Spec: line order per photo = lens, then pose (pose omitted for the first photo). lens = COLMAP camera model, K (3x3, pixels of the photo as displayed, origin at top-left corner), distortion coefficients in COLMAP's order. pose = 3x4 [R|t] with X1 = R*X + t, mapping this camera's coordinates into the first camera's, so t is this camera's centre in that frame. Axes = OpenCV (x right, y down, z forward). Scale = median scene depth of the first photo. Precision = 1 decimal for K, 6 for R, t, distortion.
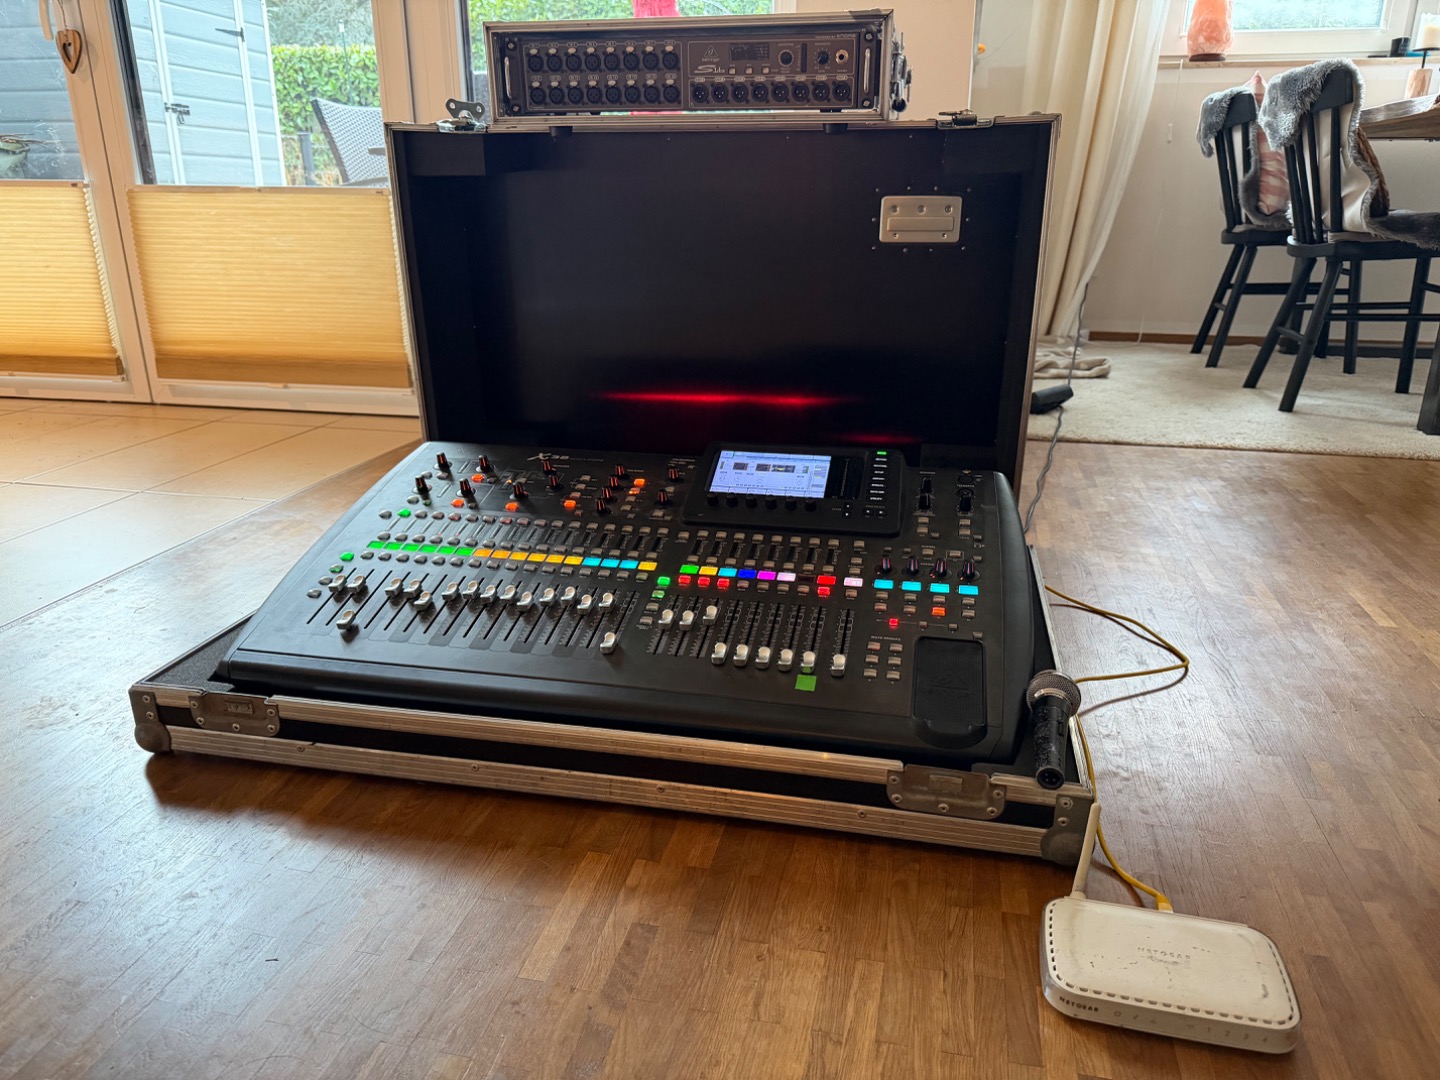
lens RADIAL K [[993.5, 0, 720.0], [0, 993.5, 540.0], [0, 0, 1]] dist [-0.002696, -0.007117]
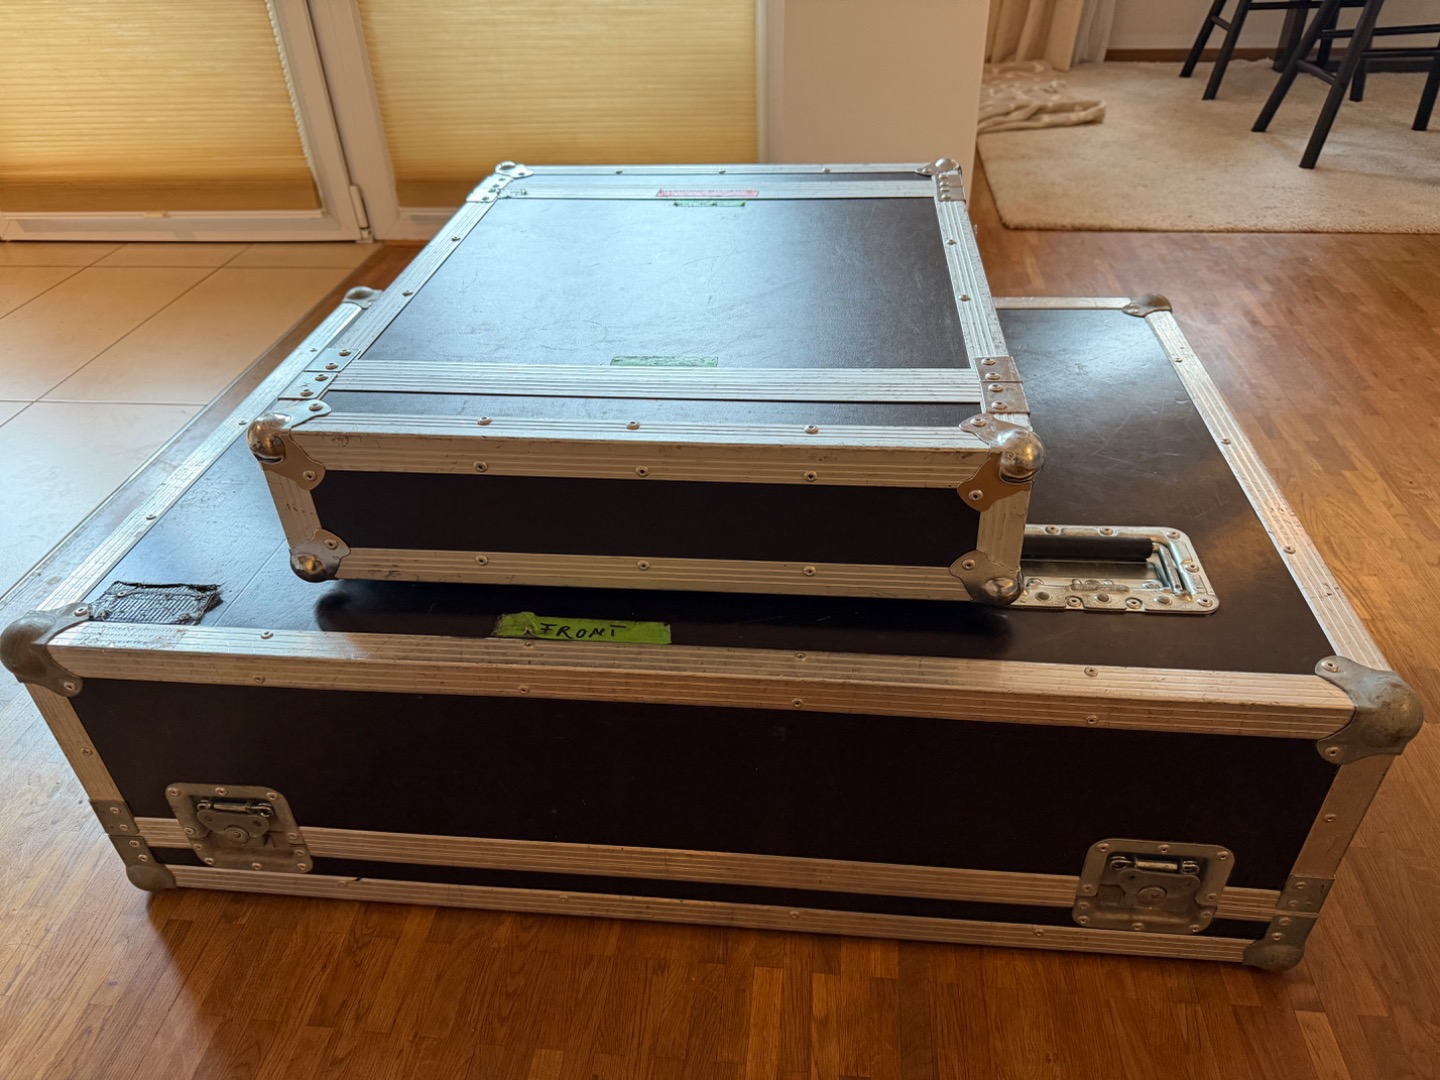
lens RADIAL K [[993.5, 0, 720.0], [0, 993.5, 540.0], [0, 0, 1]] dist [-0.002696, -0.007117]
pose [[0.994931, -0.077295, 0.064330, -0.056417], [0.056149, 0.957685, 0.282289, -0.107913], [-0.083427, -0.277246, 0.957170, 0.105822]]
